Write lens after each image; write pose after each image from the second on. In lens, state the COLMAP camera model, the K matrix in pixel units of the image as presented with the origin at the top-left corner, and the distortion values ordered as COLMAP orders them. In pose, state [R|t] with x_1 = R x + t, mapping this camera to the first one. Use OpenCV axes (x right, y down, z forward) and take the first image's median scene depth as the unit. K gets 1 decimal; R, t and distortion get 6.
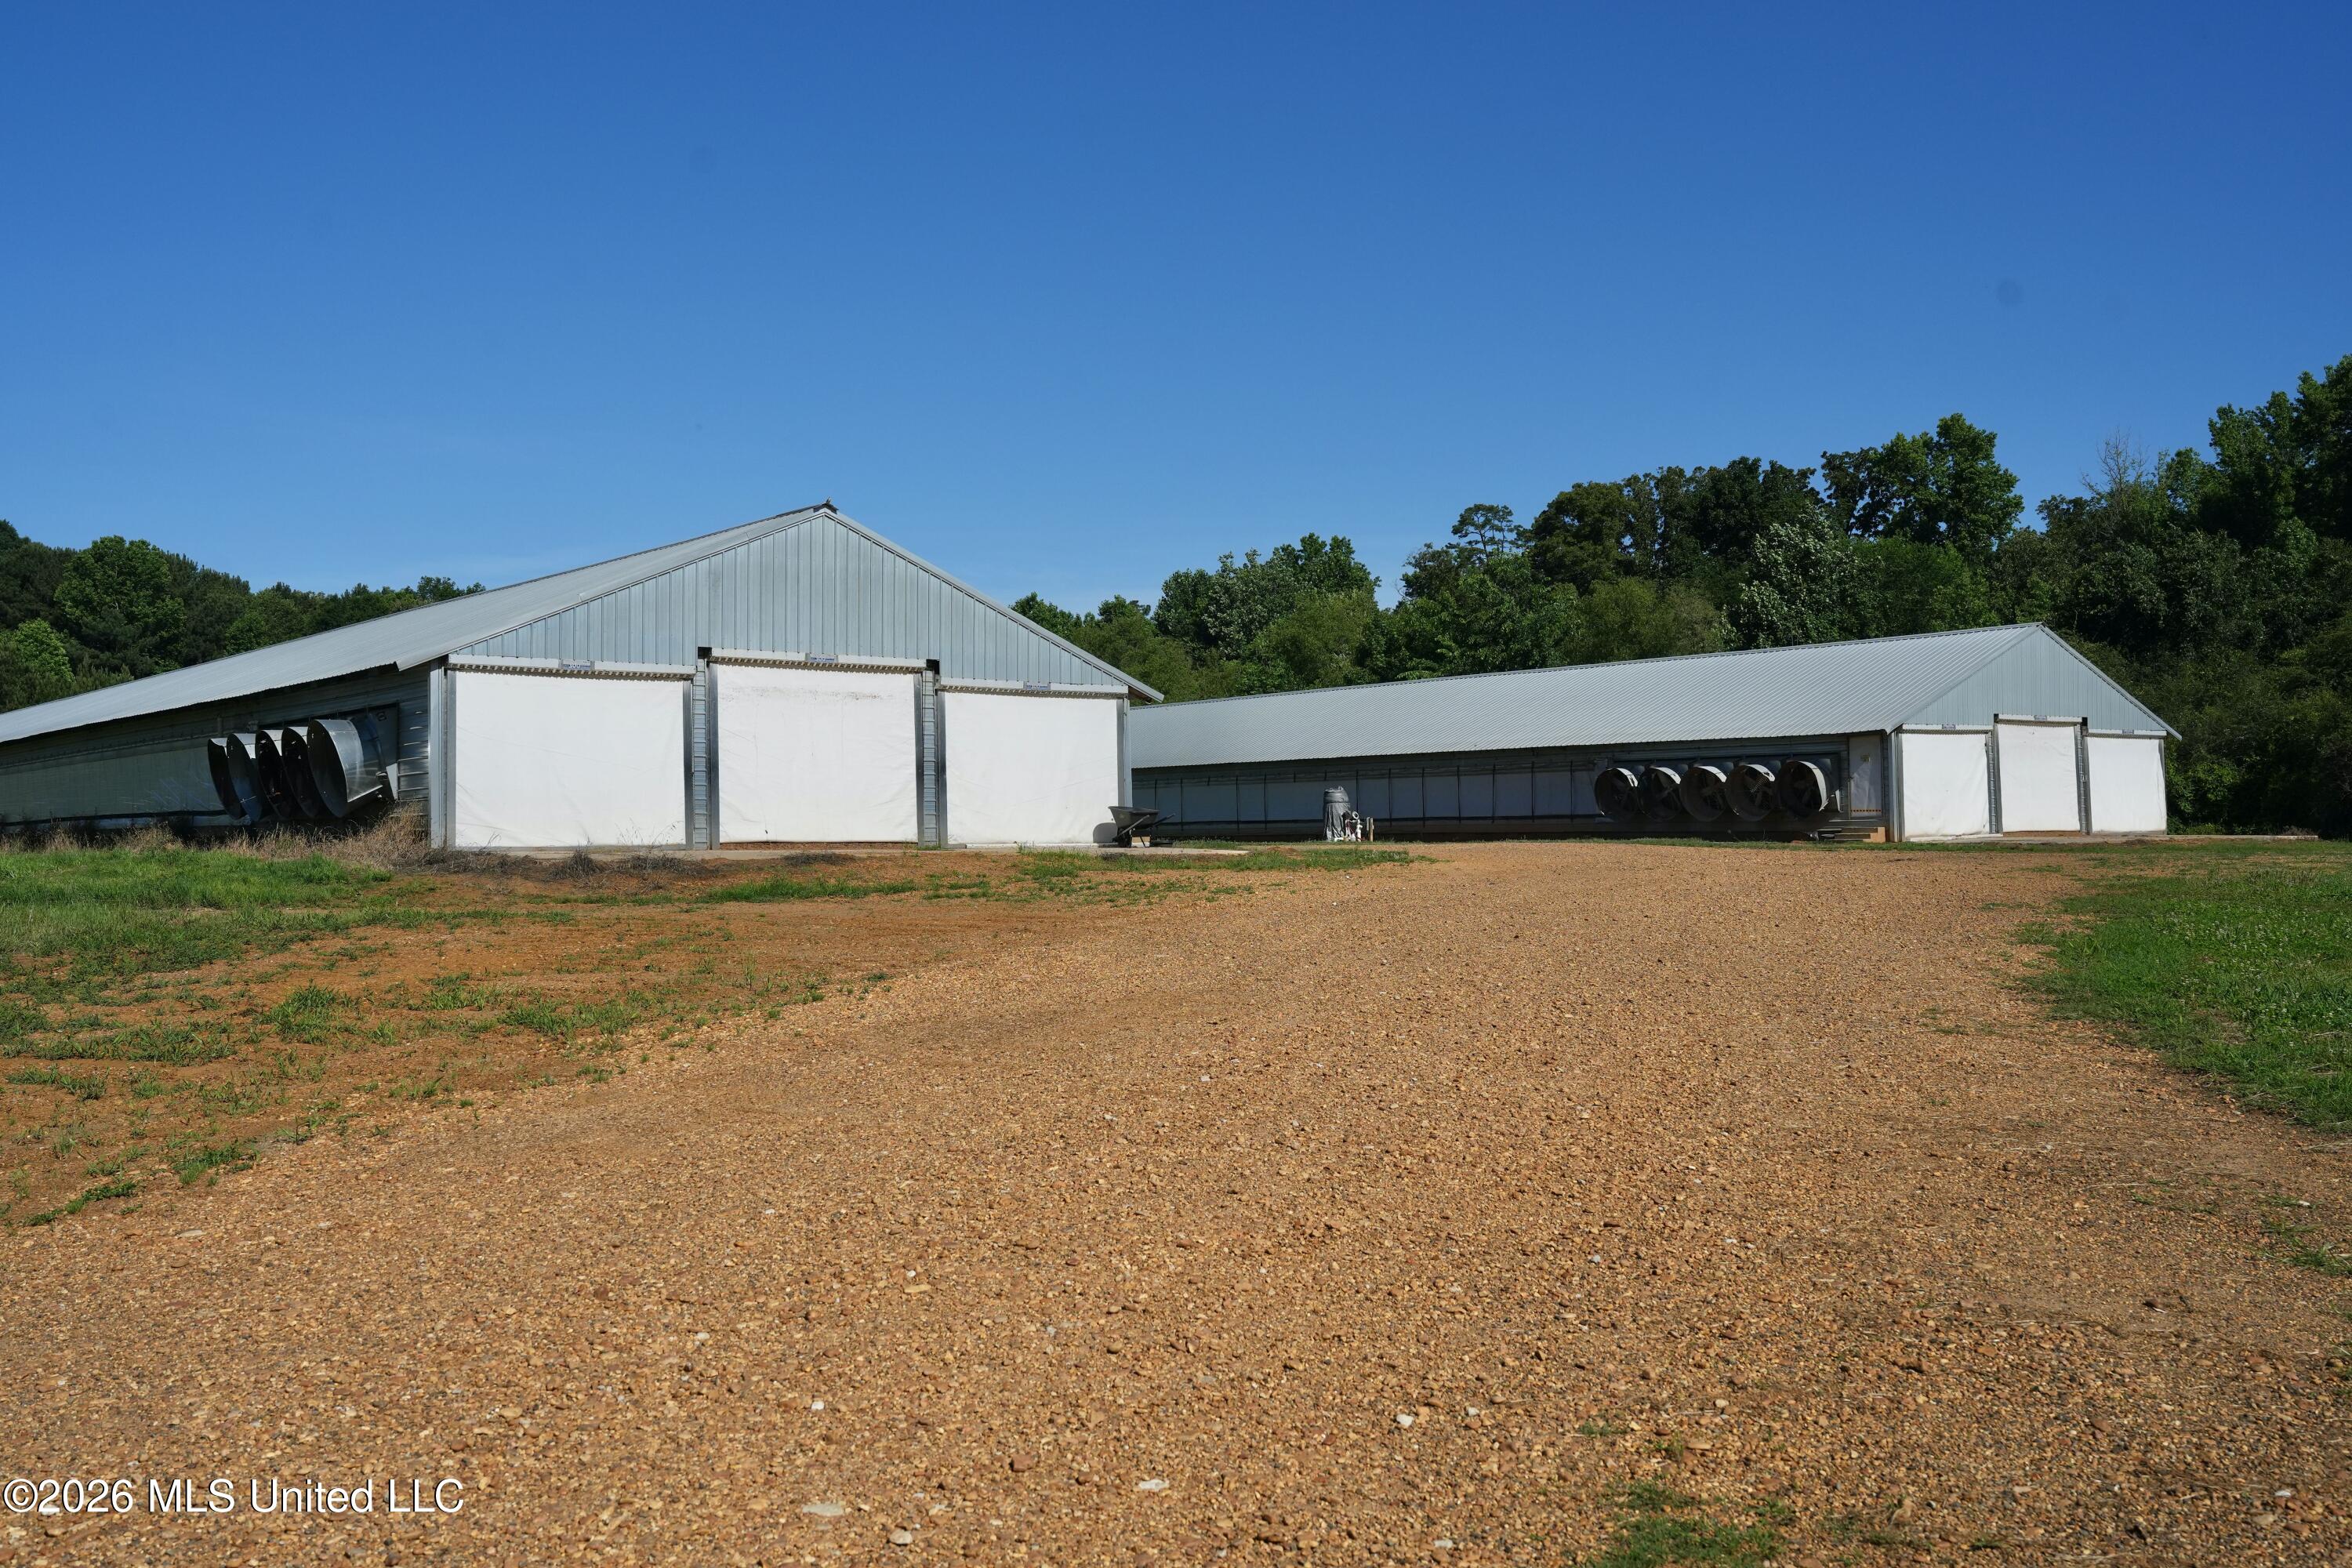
lens RADIAL K [[2229.2, 0, 1180.3], [0, 2229.2, 820.9], [0, 0, 1]] dist [-0.001211, 0.020622]
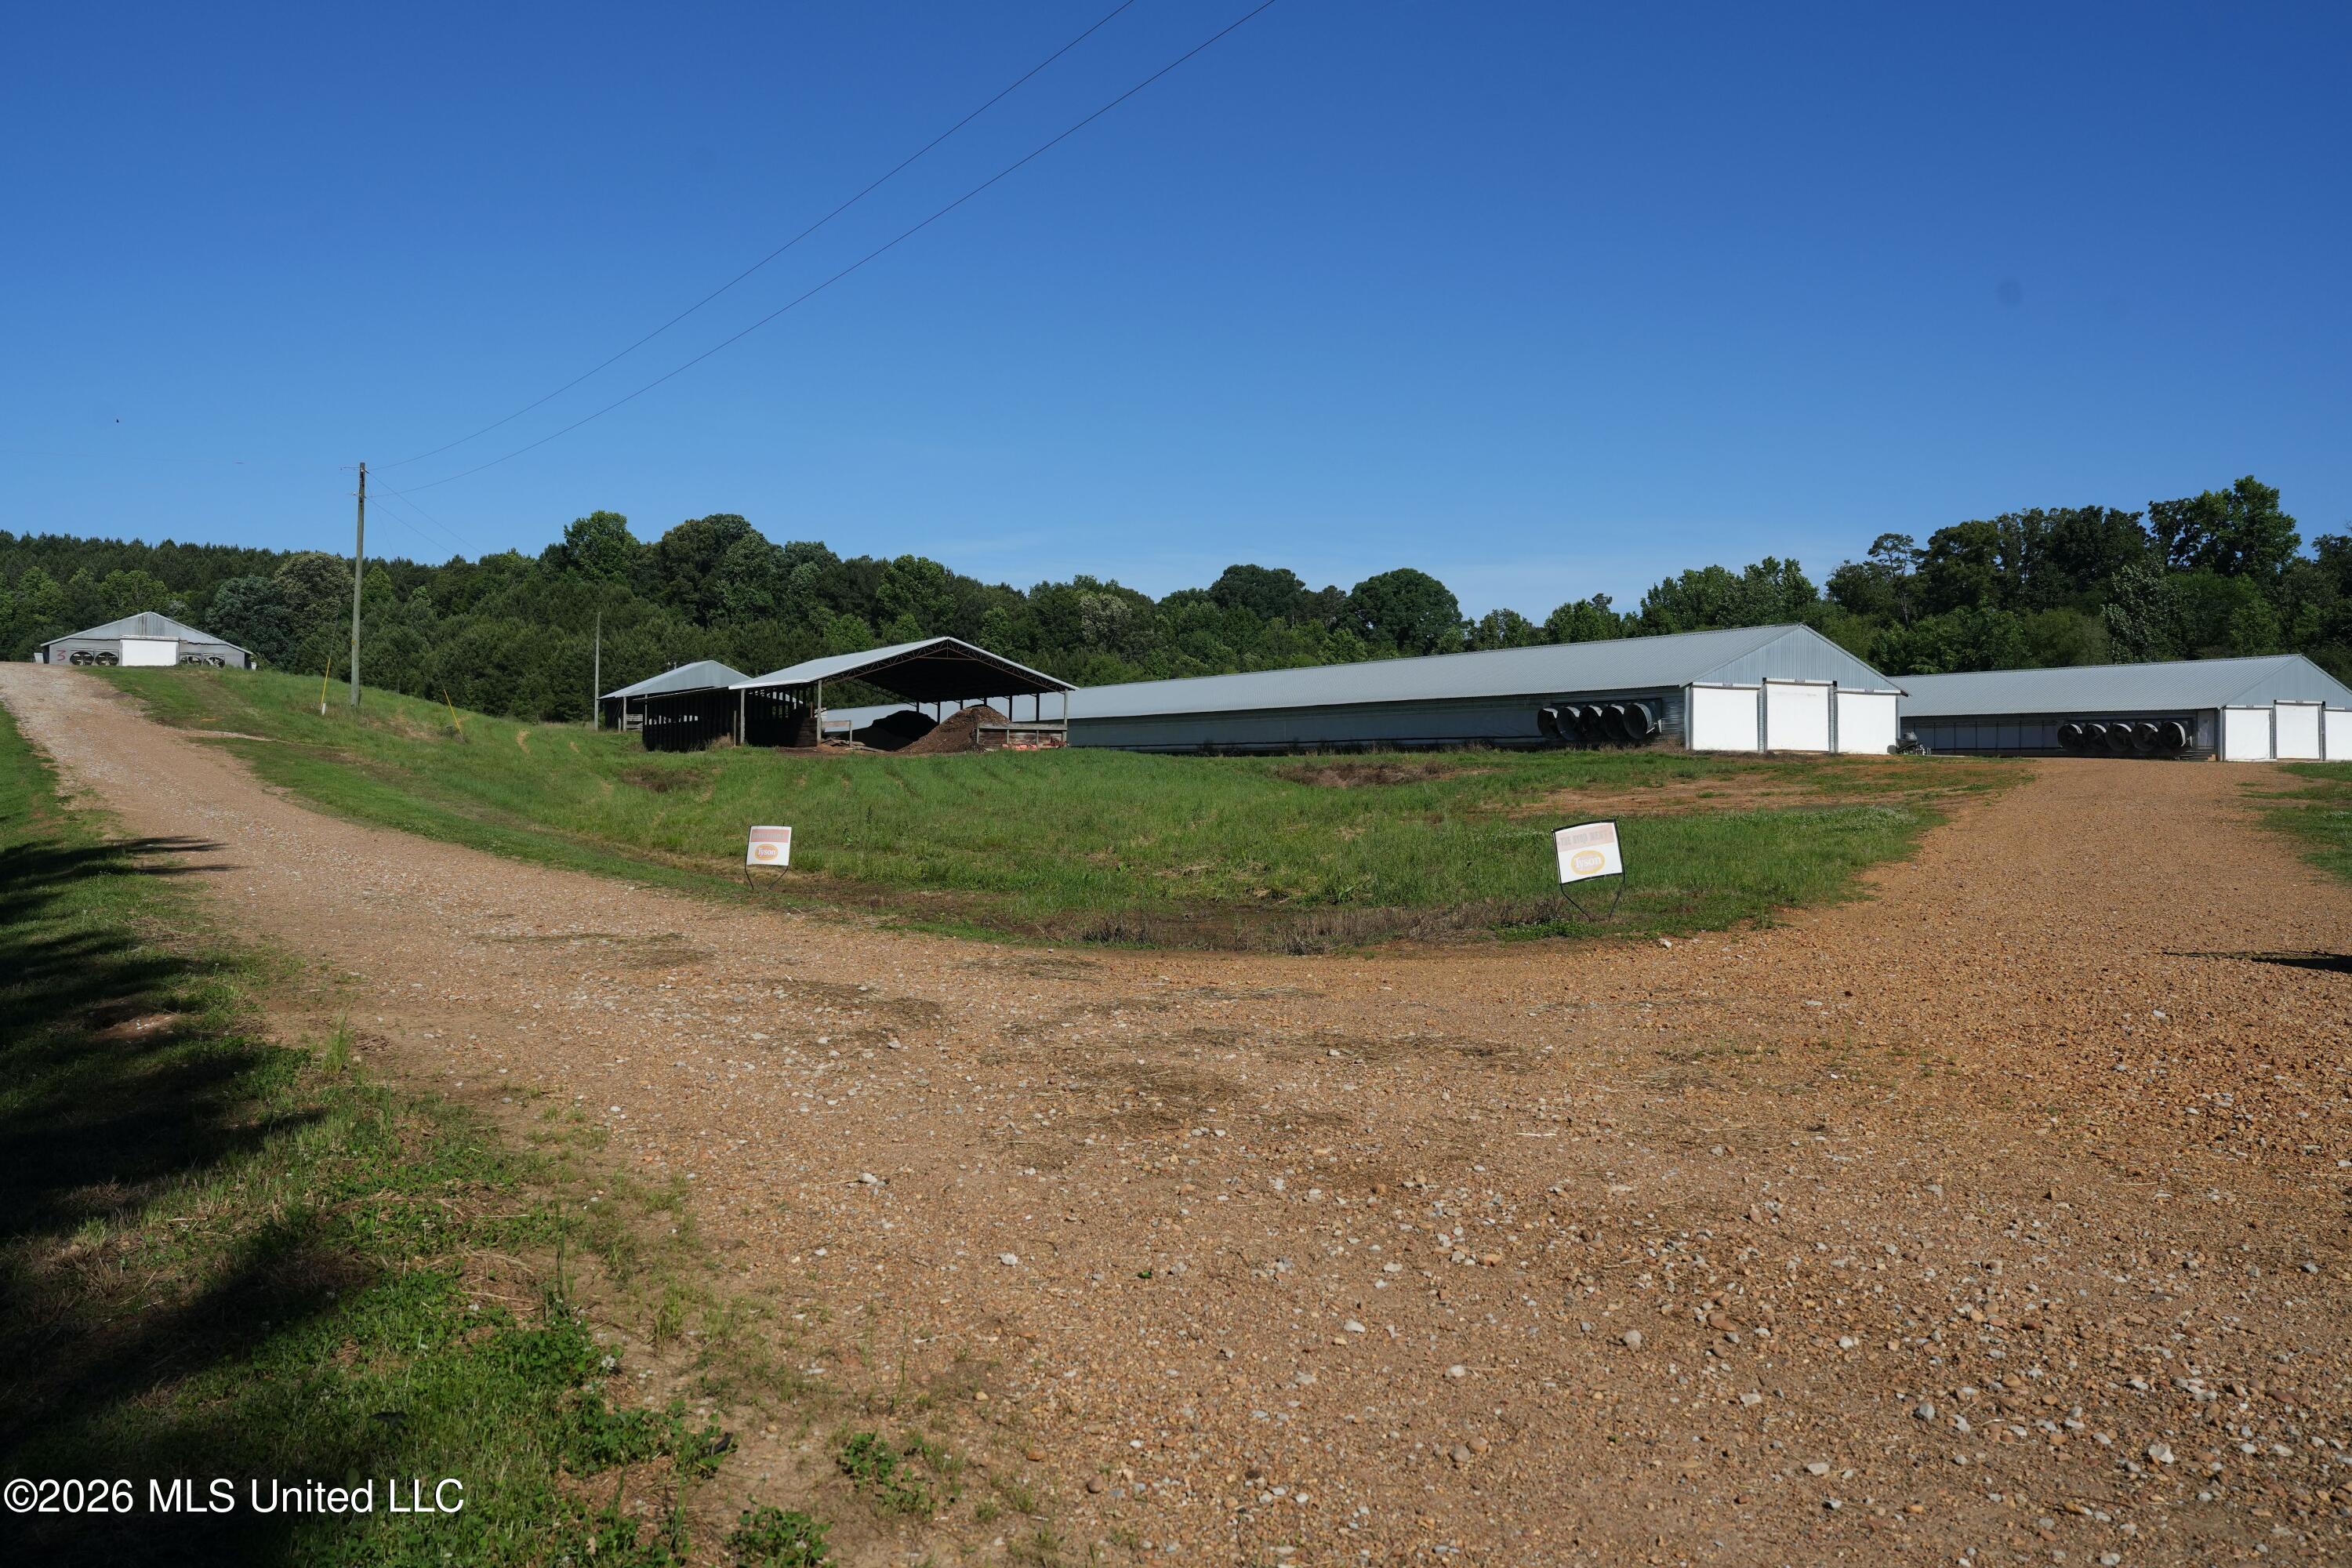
lens RADIAL K [[1990.3, 0, 1176.0], [0, 1990.3, 784.0], [0, 0, 1]] dist [-0.079548, 0.132253]
pose [[0.987171, 0.015415, -0.158921, -0.329034], [-0.013622, 0.999831, 0.012366, 0.019621], [0.159085, -0.010042, 0.987214, -0.908259]]
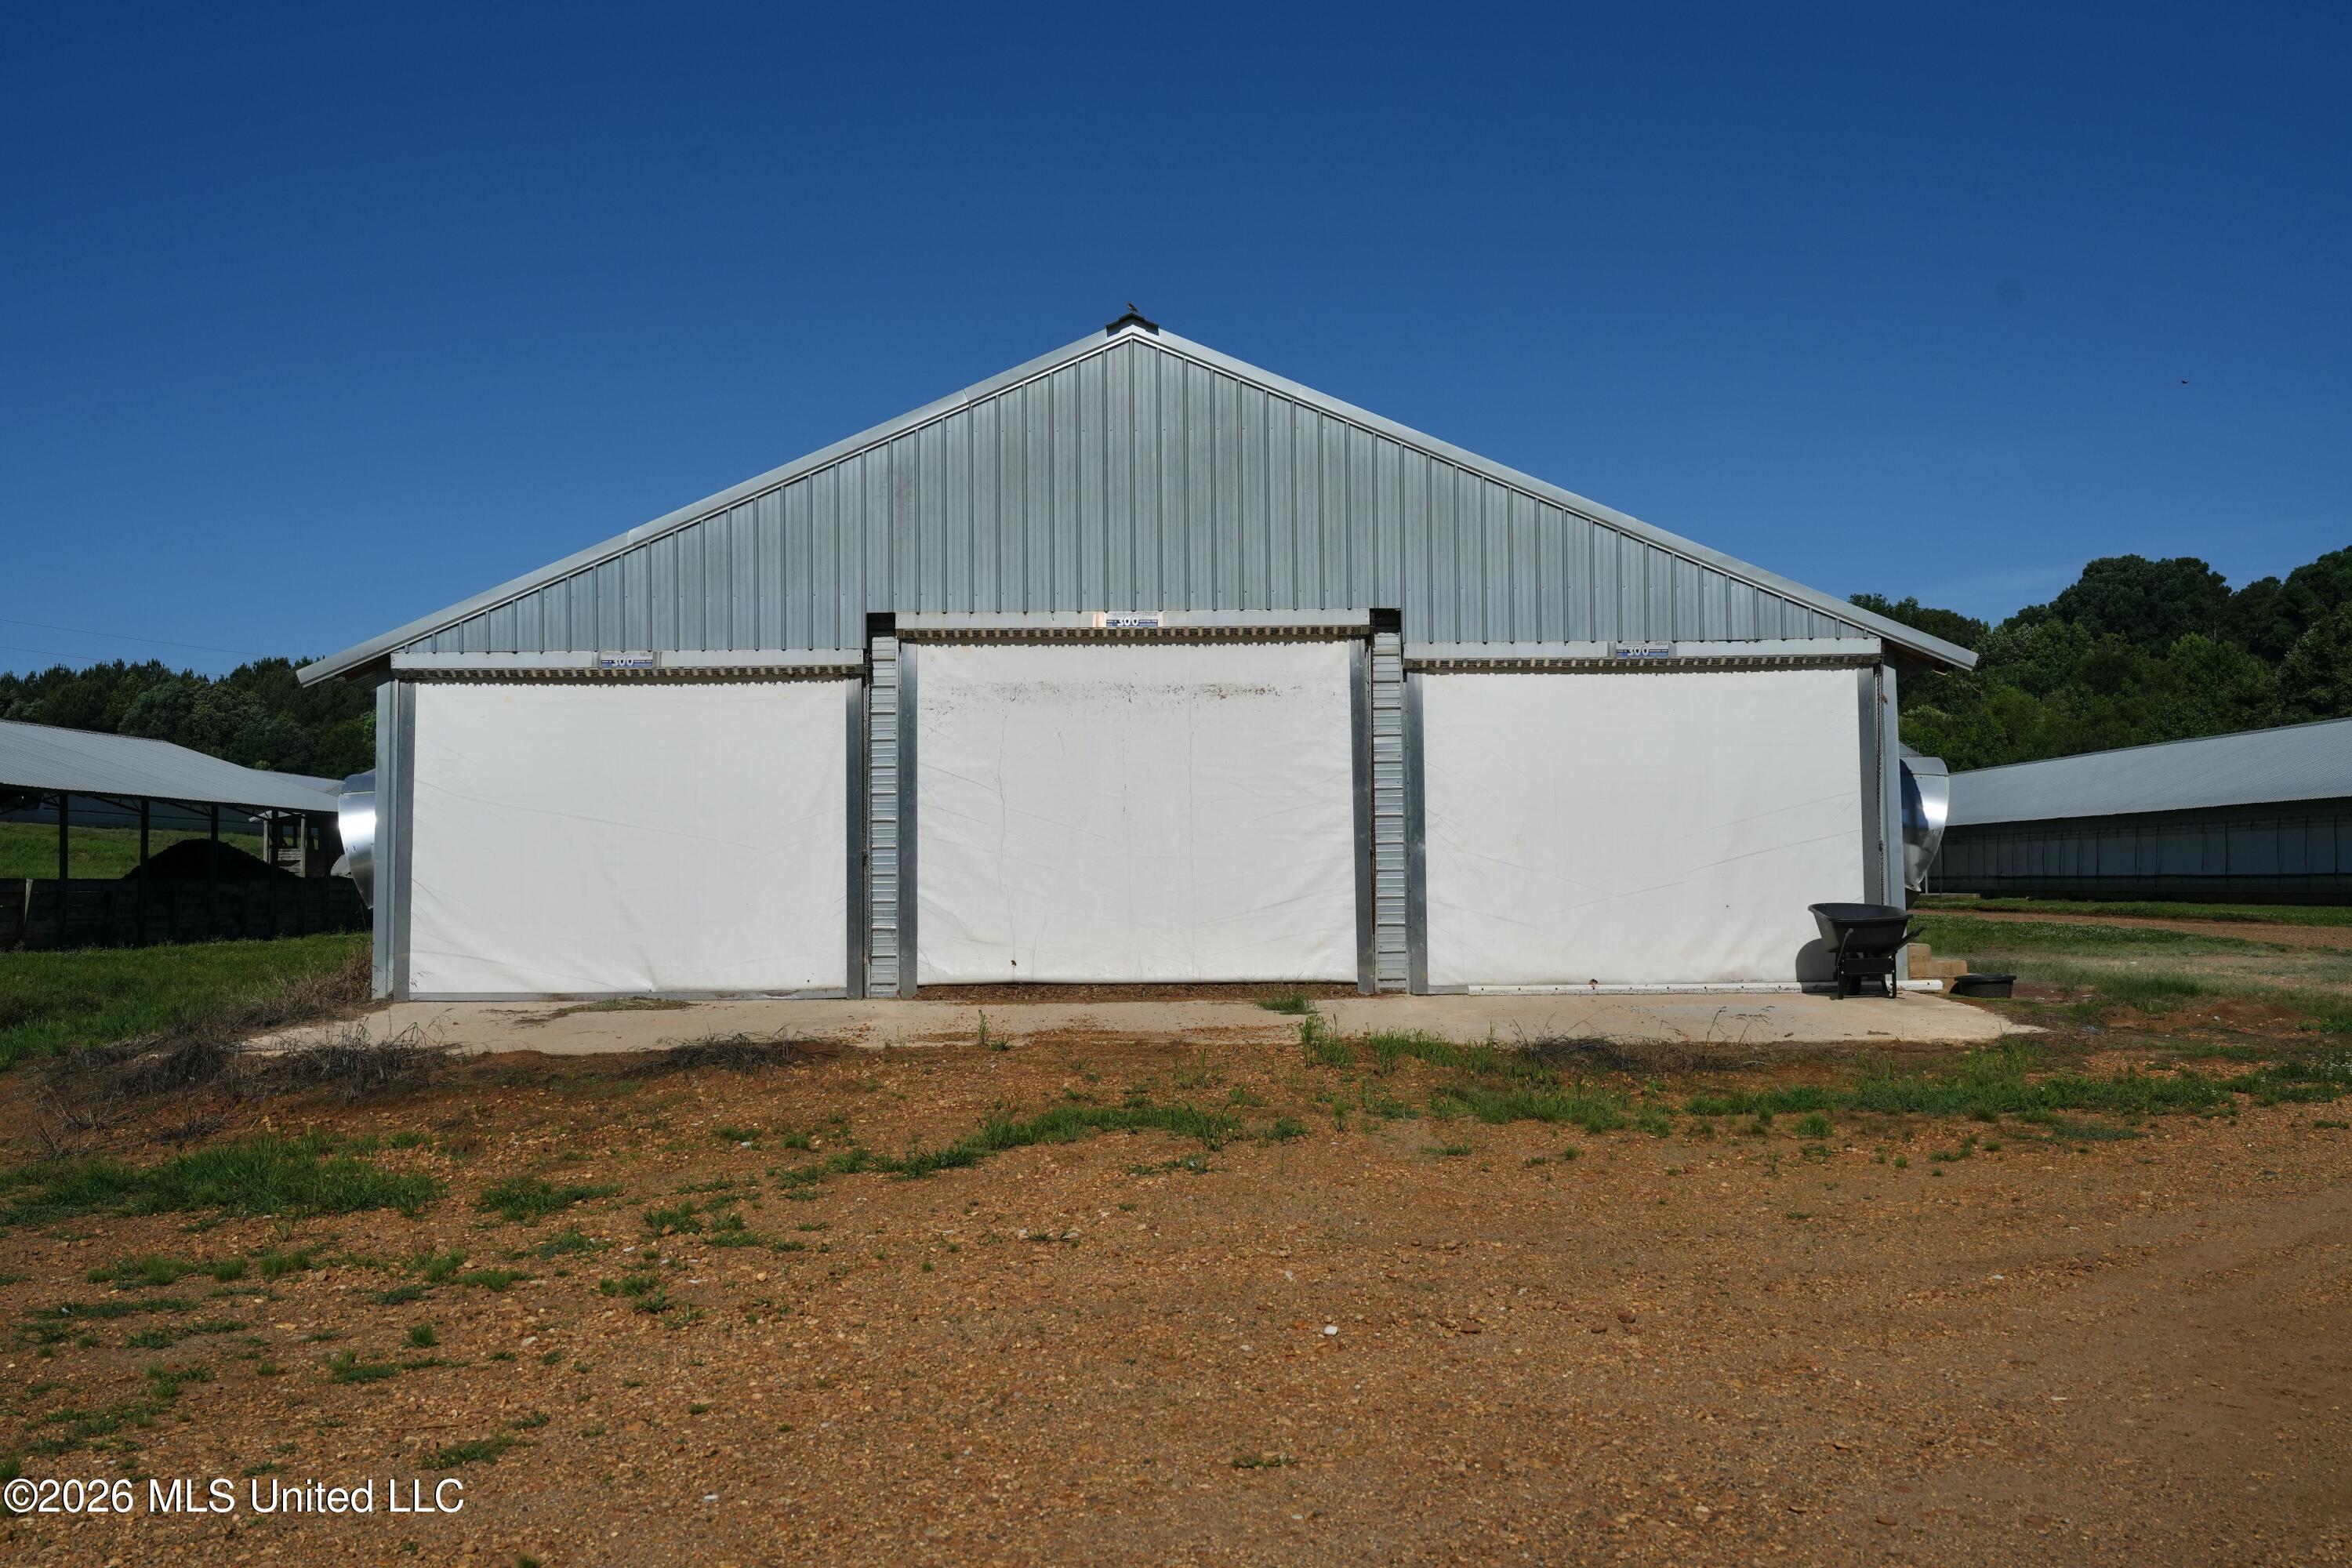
lens RADIAL K [[2229.2, 0, 1180.3], [0, 2229.2, 820.9], [0, 0, 1]] dist [-0.001211, 0.020622]
pose [[0.781512, -0.015843, -0.623689, 0.104097], [0.009021, 0.999860, -0.014095, -0.012785], [0.623825, 0.005389, 0.781545, 0.389943]]
